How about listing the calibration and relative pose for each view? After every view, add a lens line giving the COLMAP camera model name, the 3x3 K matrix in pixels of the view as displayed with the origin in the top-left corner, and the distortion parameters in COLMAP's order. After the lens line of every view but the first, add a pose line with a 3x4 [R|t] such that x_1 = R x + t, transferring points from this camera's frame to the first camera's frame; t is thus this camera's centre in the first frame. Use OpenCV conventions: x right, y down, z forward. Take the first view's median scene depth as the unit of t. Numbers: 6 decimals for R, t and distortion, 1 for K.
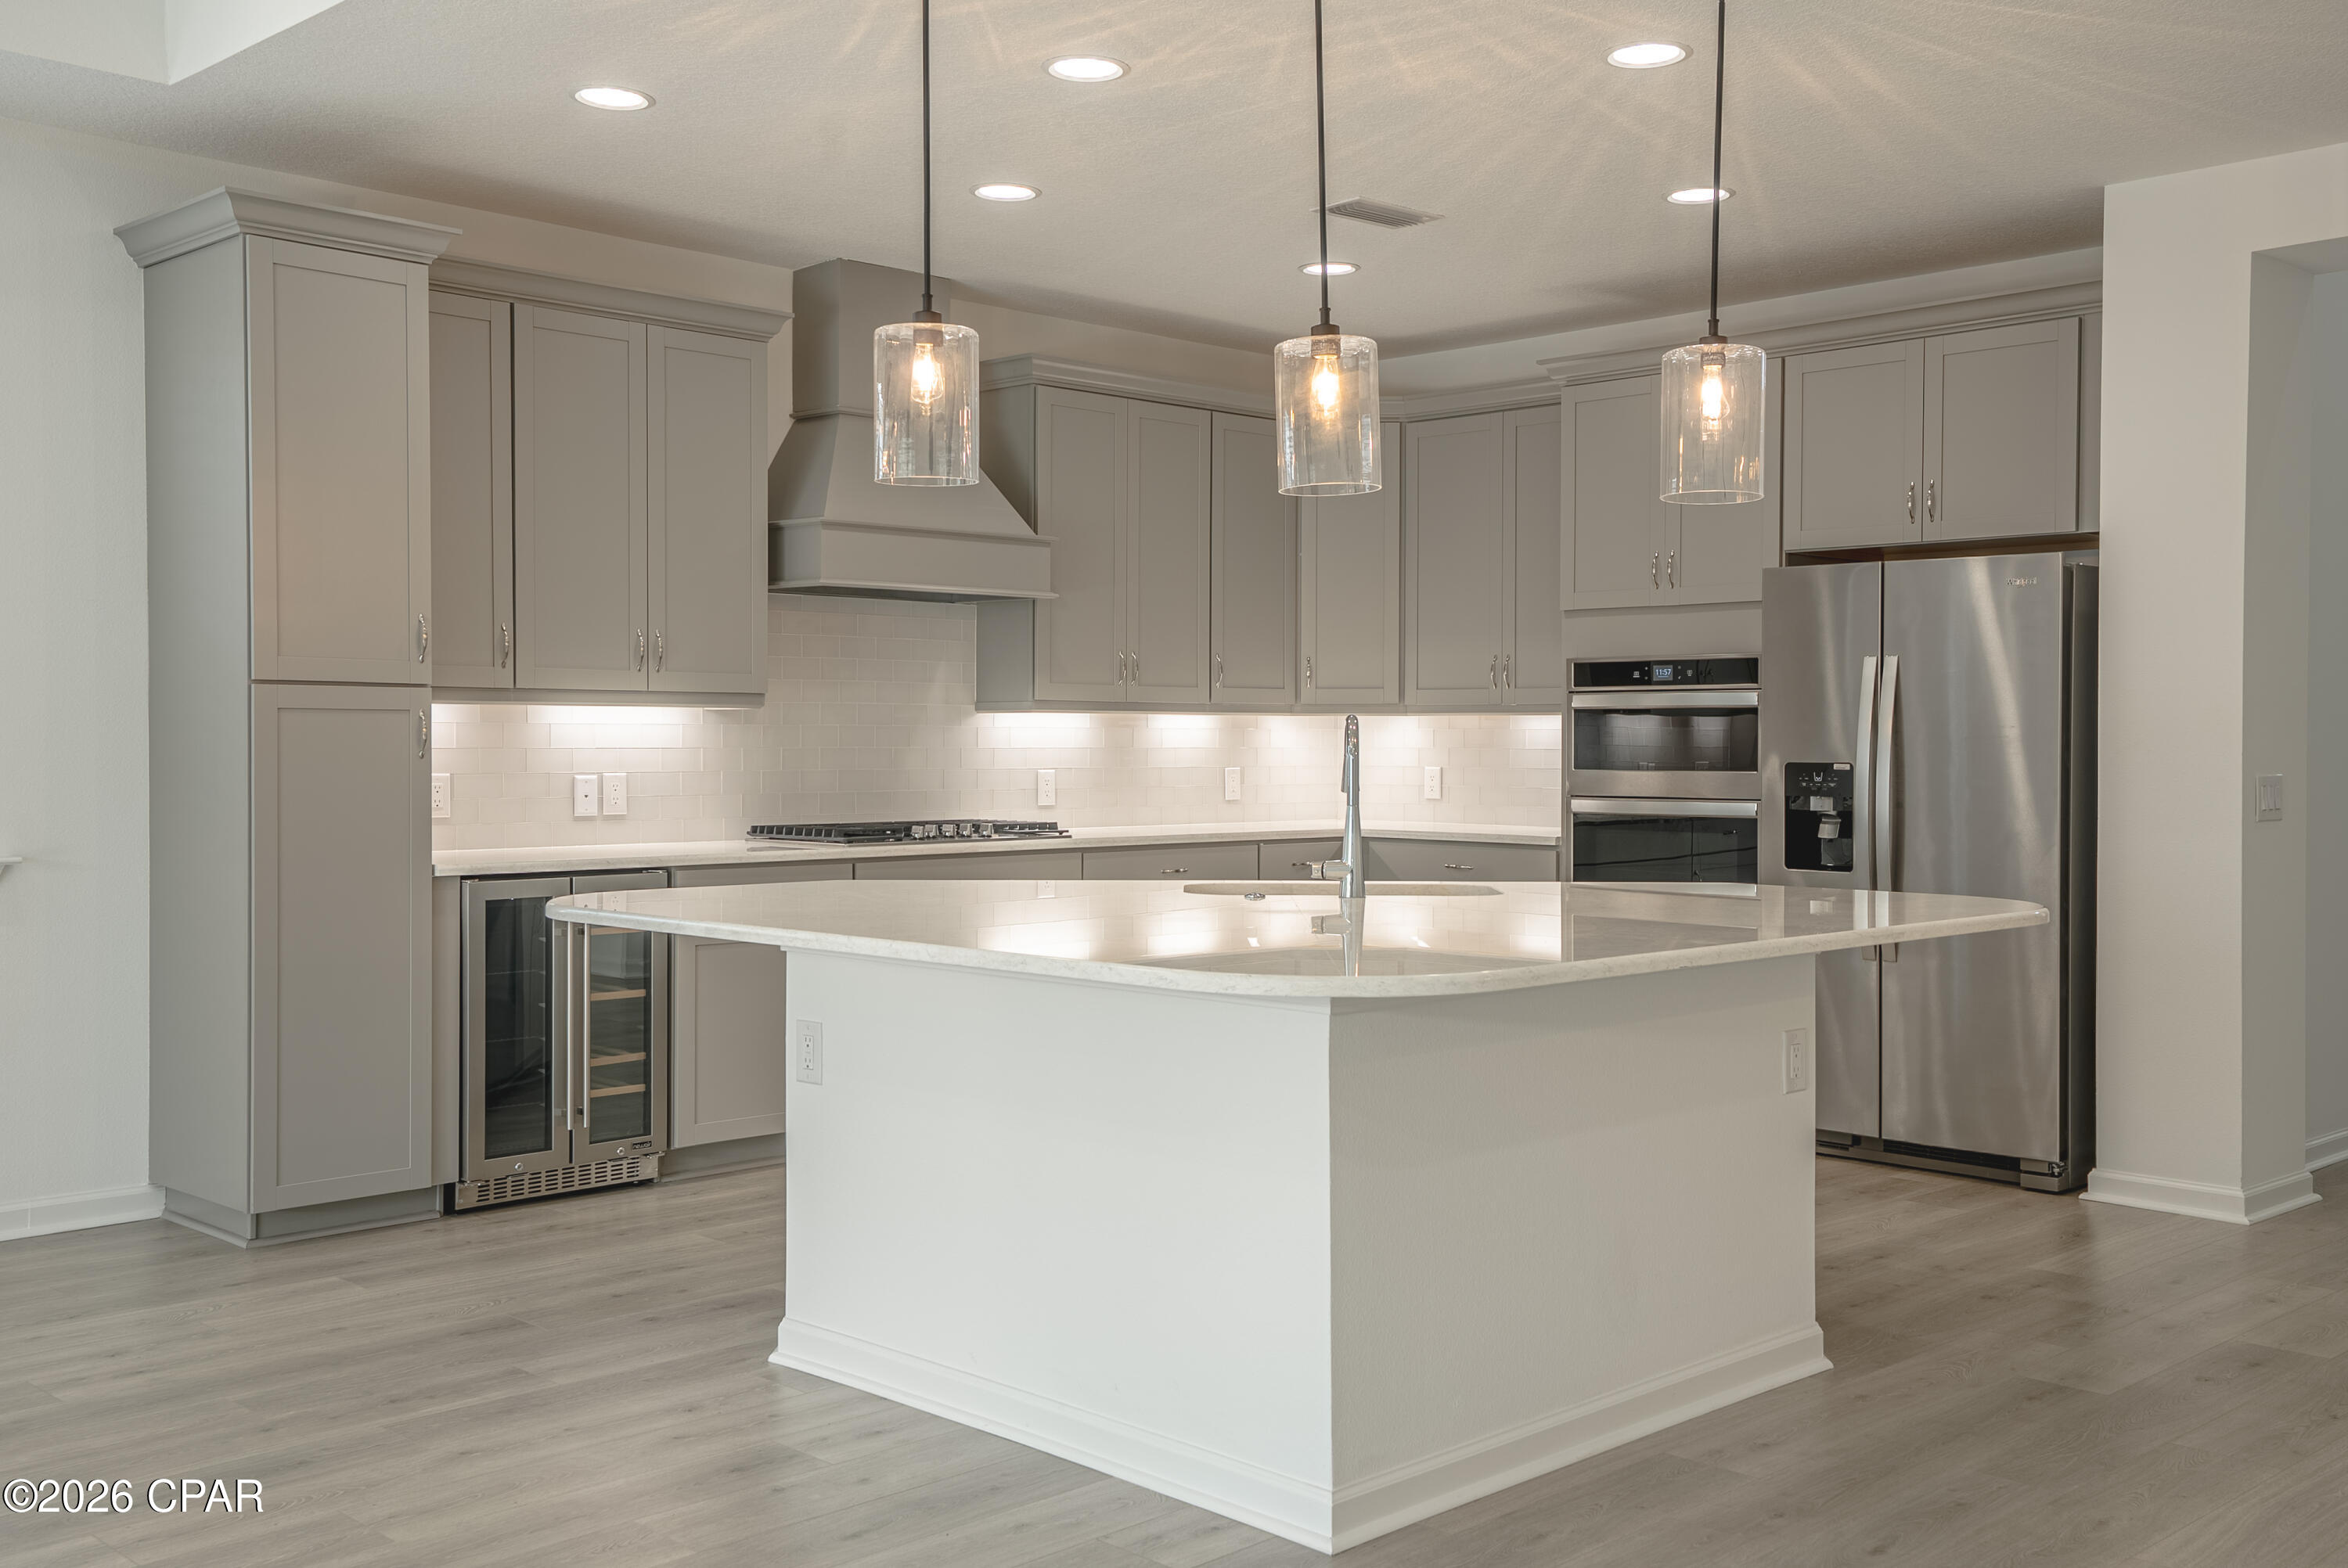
lens RADIAL K [[2255.2, 0, 1202.2], [0, 2255.2, 767.8], [0, 0, 1]] dist [0.095532, 0.000000]
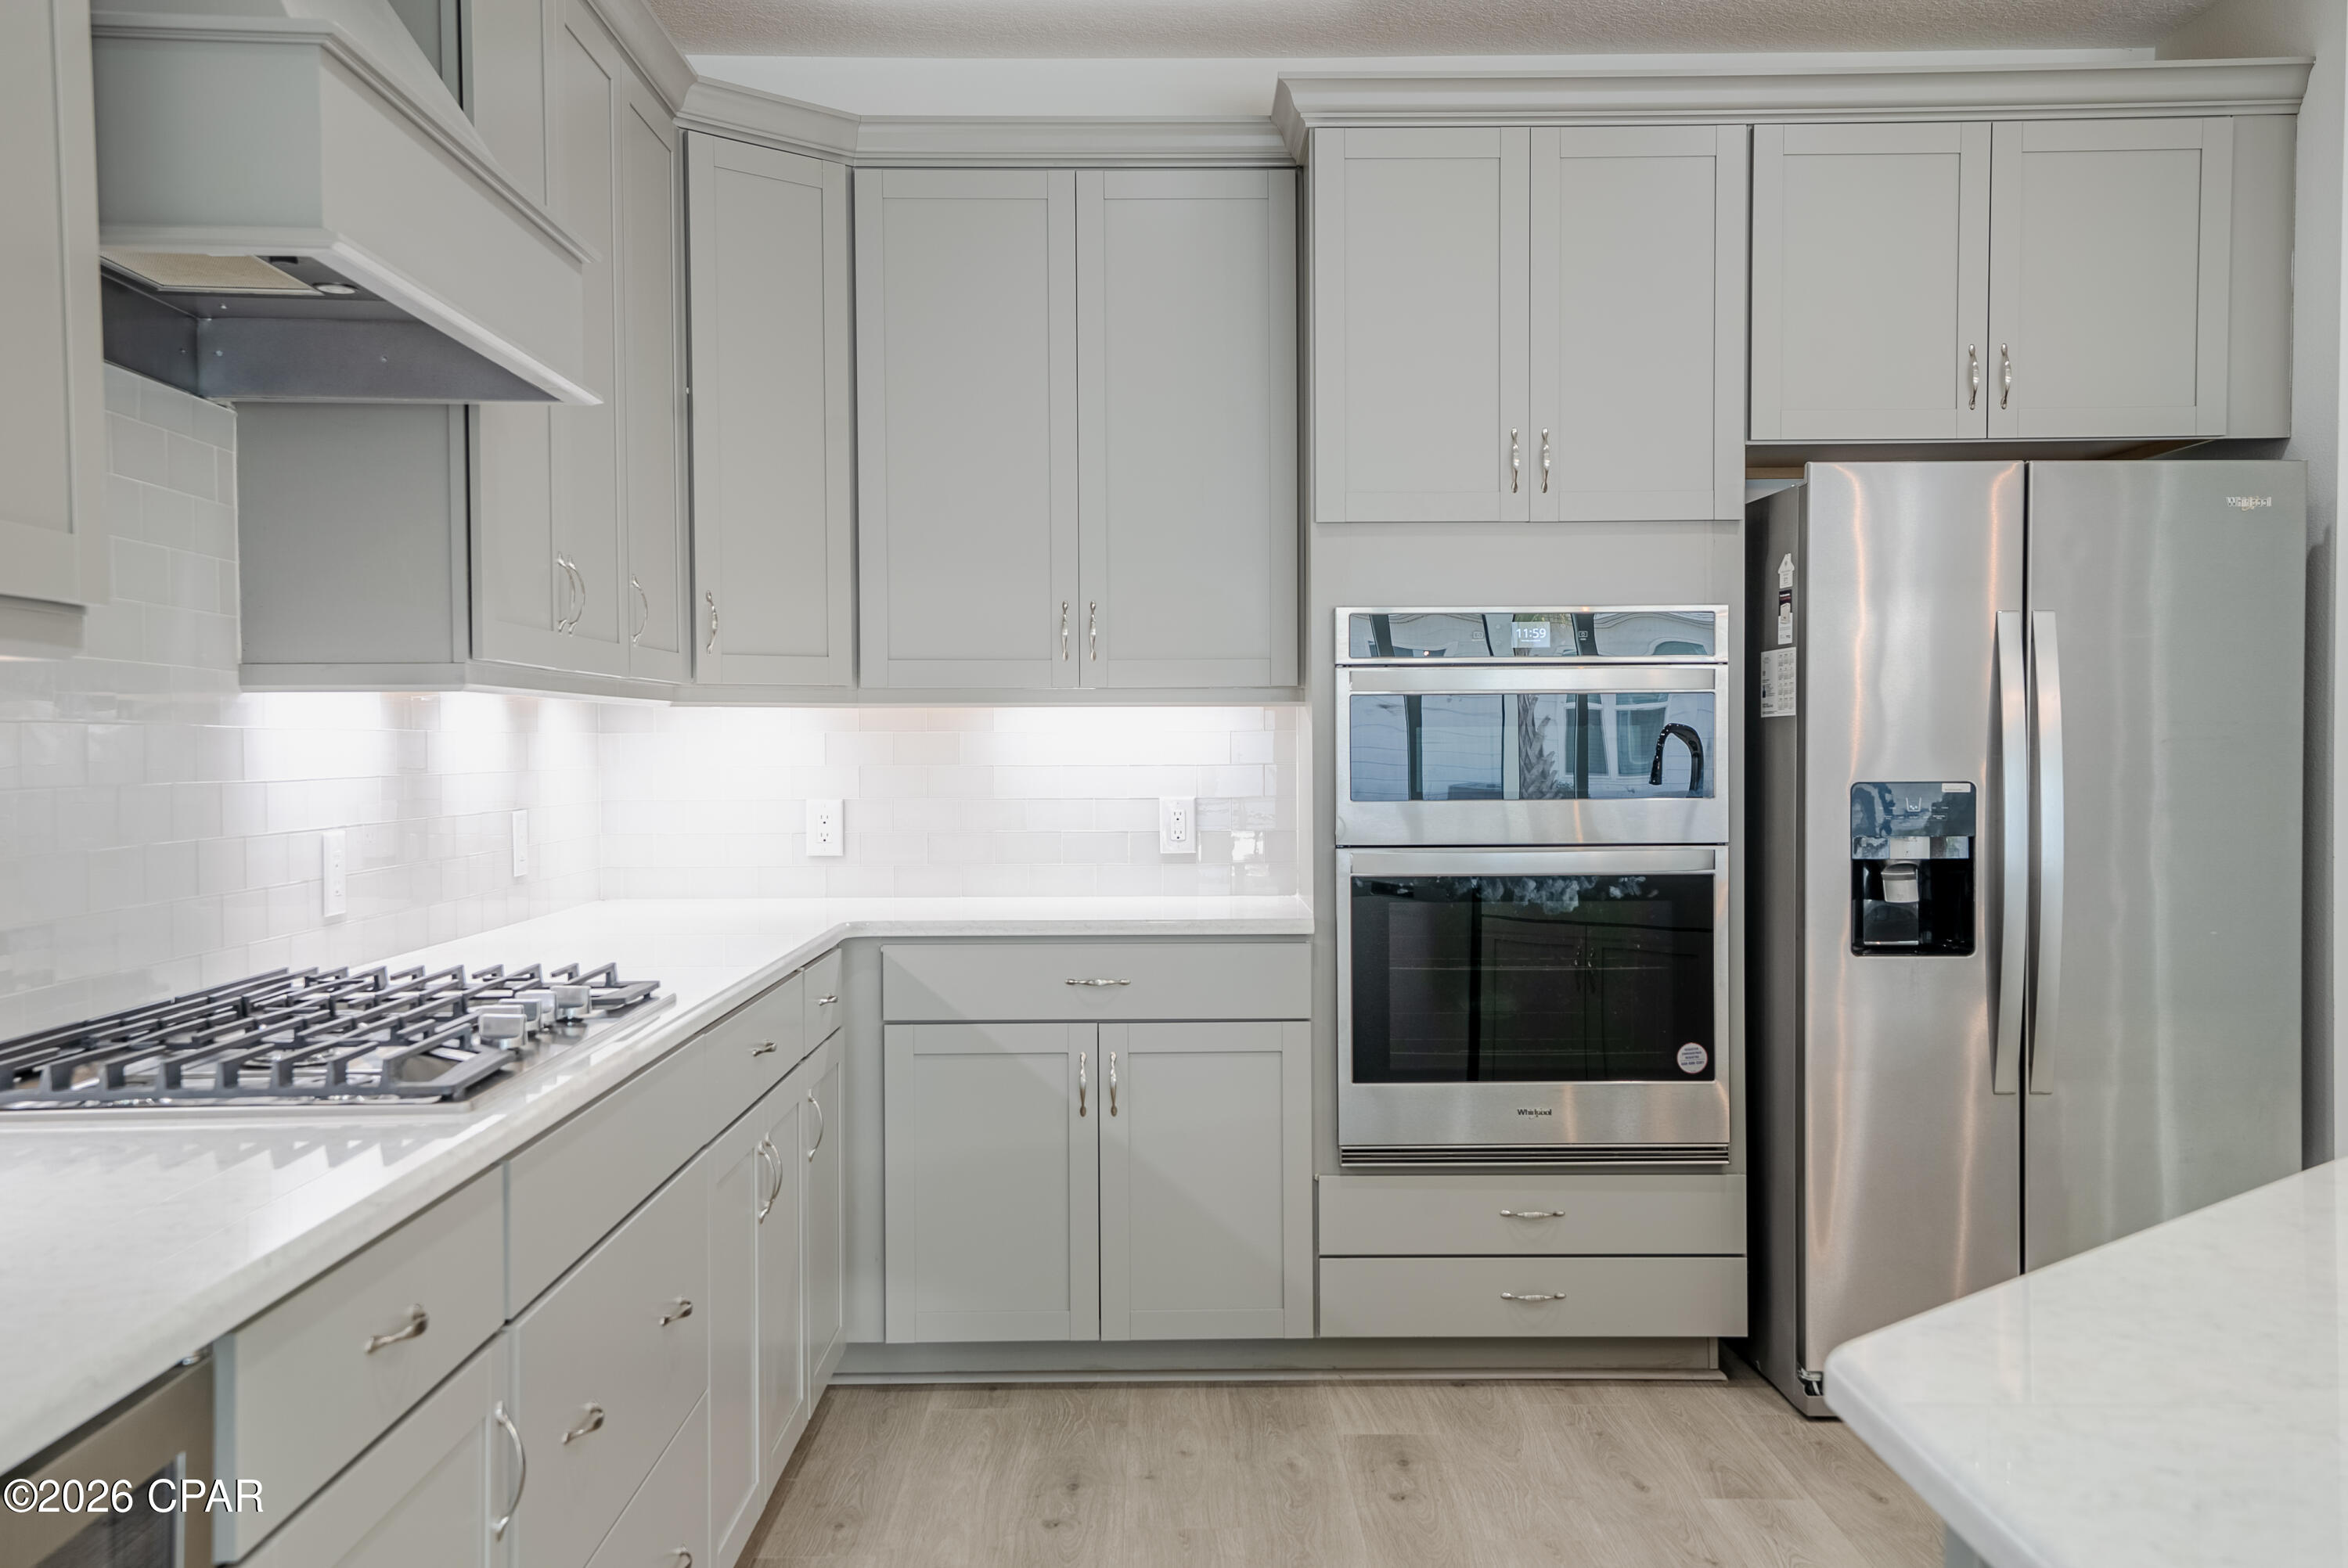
lens RADIAL K [[2205.6, 0, 1190.3], [0, 2205.6, 779.4], [0, 0, 1]] dist [0.093818, 0.000000]
pose [[0.683105, -0.019274, 0.730066, -0.346324], [0.016163, 0.999806, 0.011272, -0.014762], [-0.730142, 0.004100, 0.683284, 0.825620]]
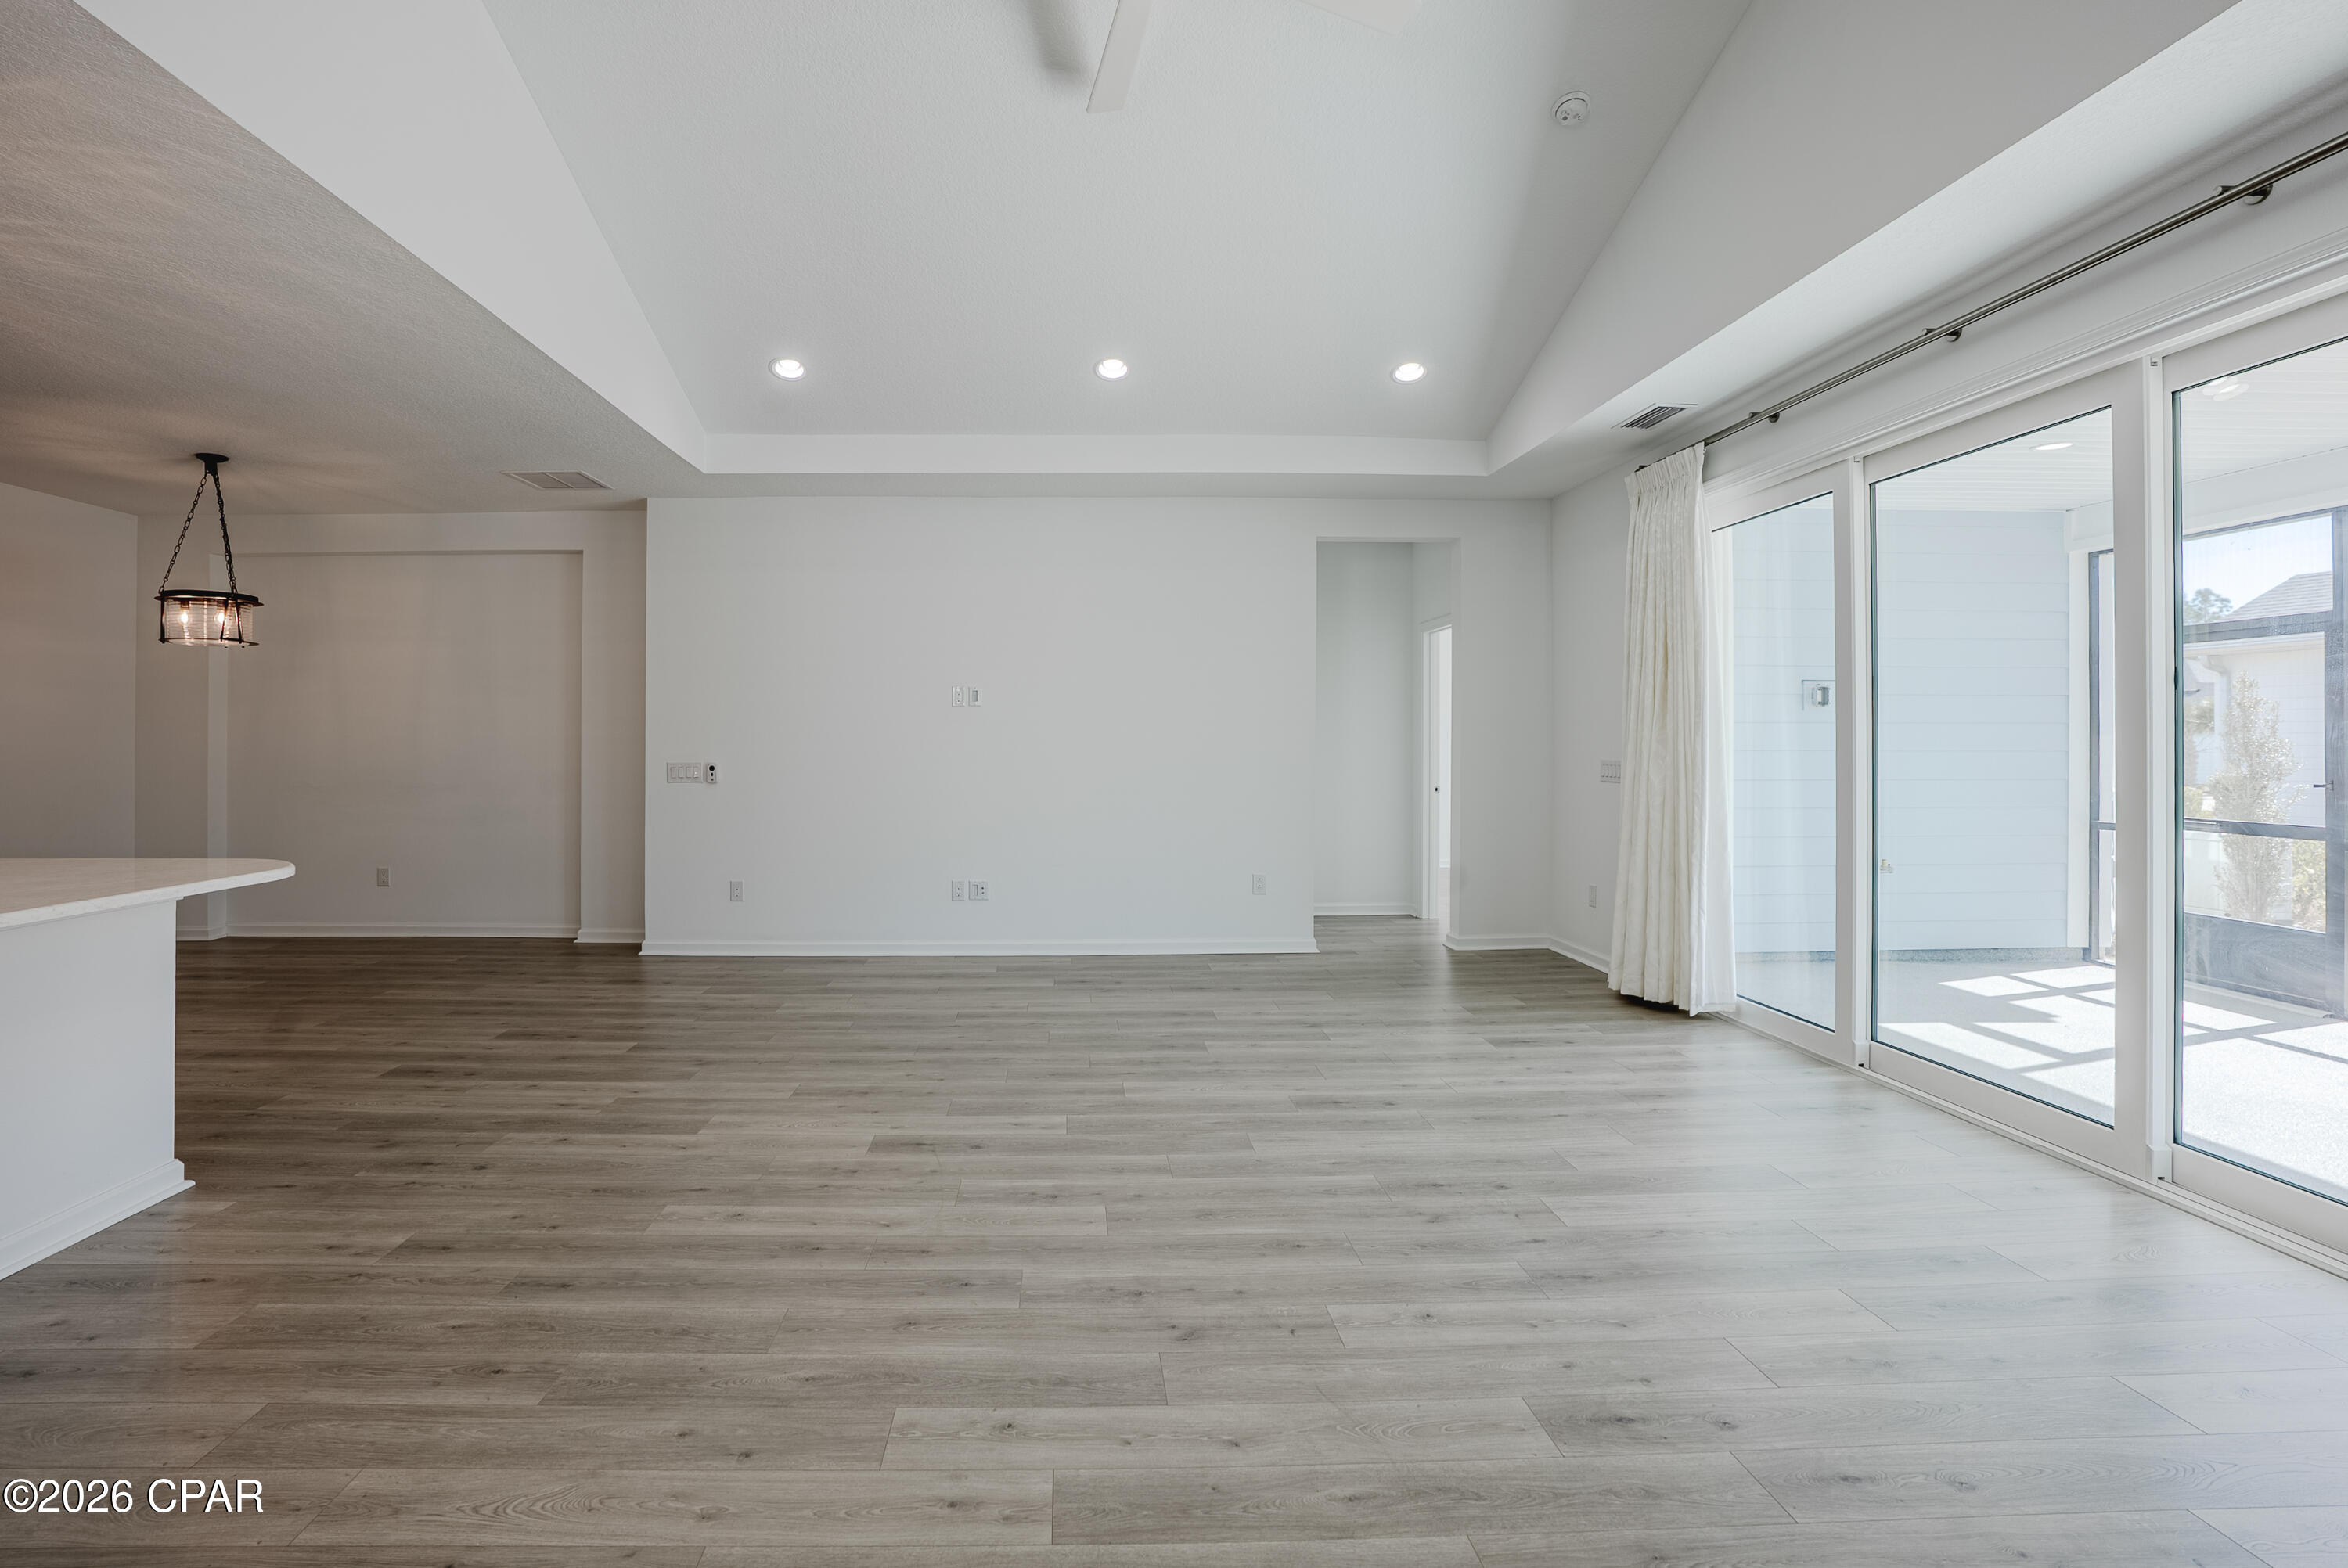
lens RADIAL K [[1106.2, 0, 1091.2], [0, 1106.2, 773.4], [0, 0, 1]] dist [-0.063944, 0.022180]
pose [[-0.724297, -0.022180, 0.689131, -0.638255], [0.005679, 0.999257, 0.038130, -0.013411], [-0.689465, 0.031531, -0.723632, 0.661700]]
